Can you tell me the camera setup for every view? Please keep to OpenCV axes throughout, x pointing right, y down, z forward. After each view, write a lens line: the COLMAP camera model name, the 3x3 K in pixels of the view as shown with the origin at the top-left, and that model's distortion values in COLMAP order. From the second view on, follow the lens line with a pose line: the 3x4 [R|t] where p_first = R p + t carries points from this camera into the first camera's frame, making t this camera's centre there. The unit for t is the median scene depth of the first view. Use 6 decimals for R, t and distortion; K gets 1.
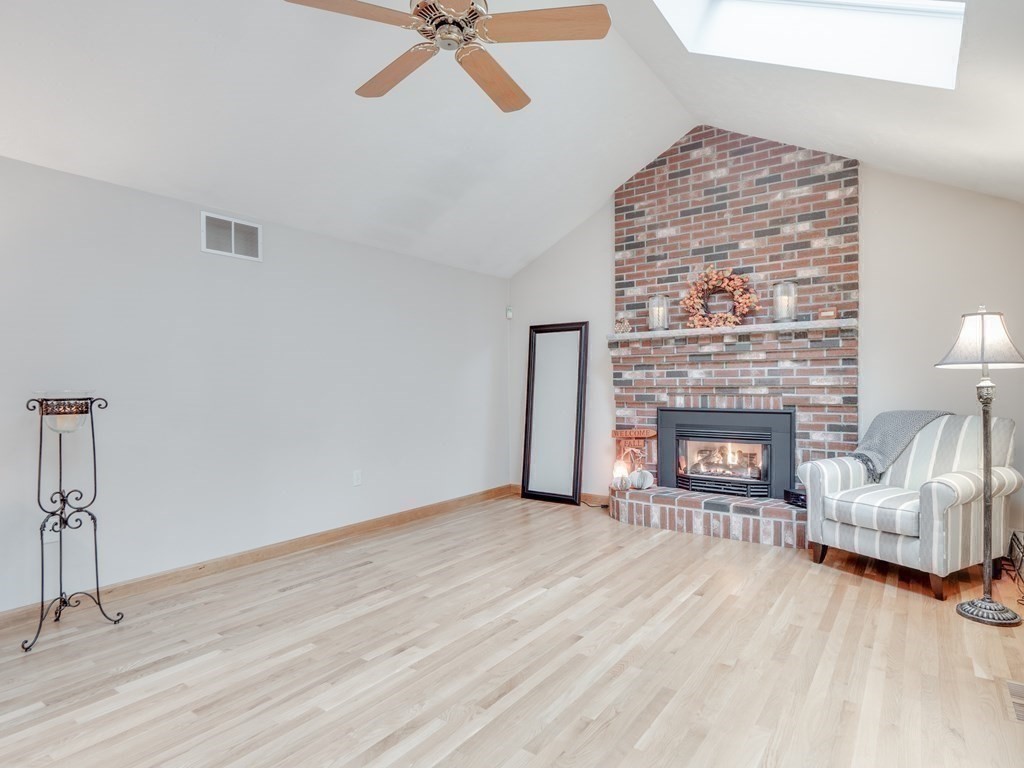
lens RADIAL K [[555.9, 0, 512.6], [0, 555.9, 388.3], [0, 0, 1]] dist [0.002297, -0.000886]
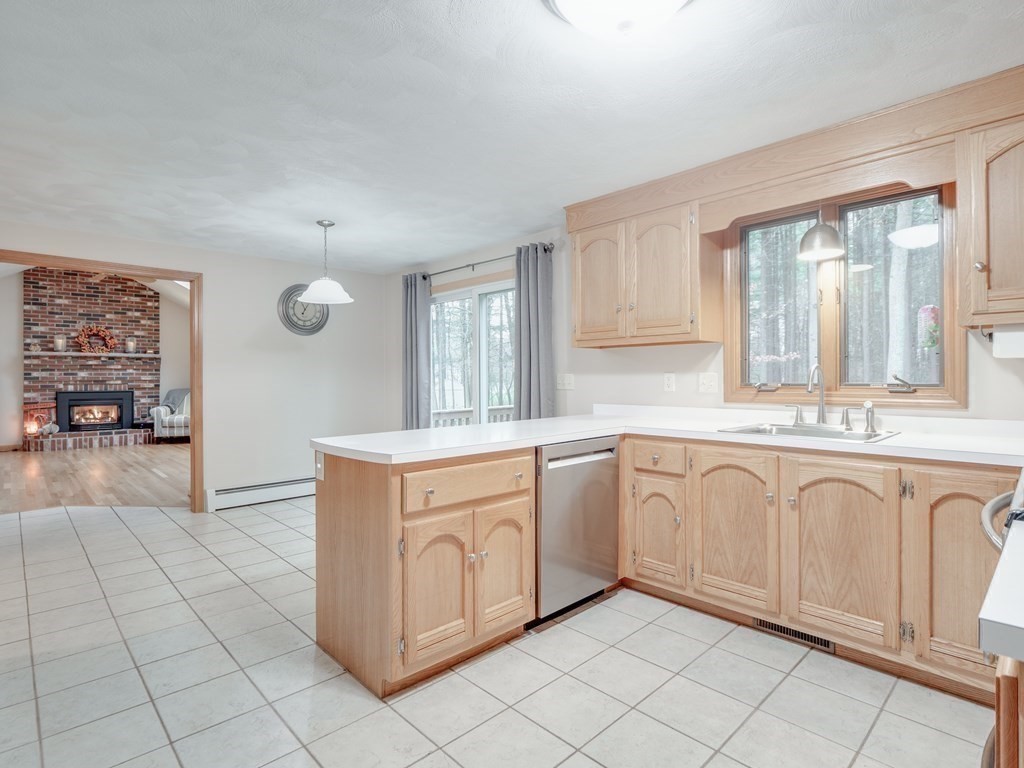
lens RADIAL K [[528.8, 0, 511.3], [0, 528.8, 381.3], [0, 0, 1]] dist [0.000653, -0.000013]
pose [[0.157809, 0.000960, 0.987469, -1.432944], [0.012972, 0.999911, -0.003045, 0.028555], [-0.987384, 0.013290, 0.157783, -0.925657]]
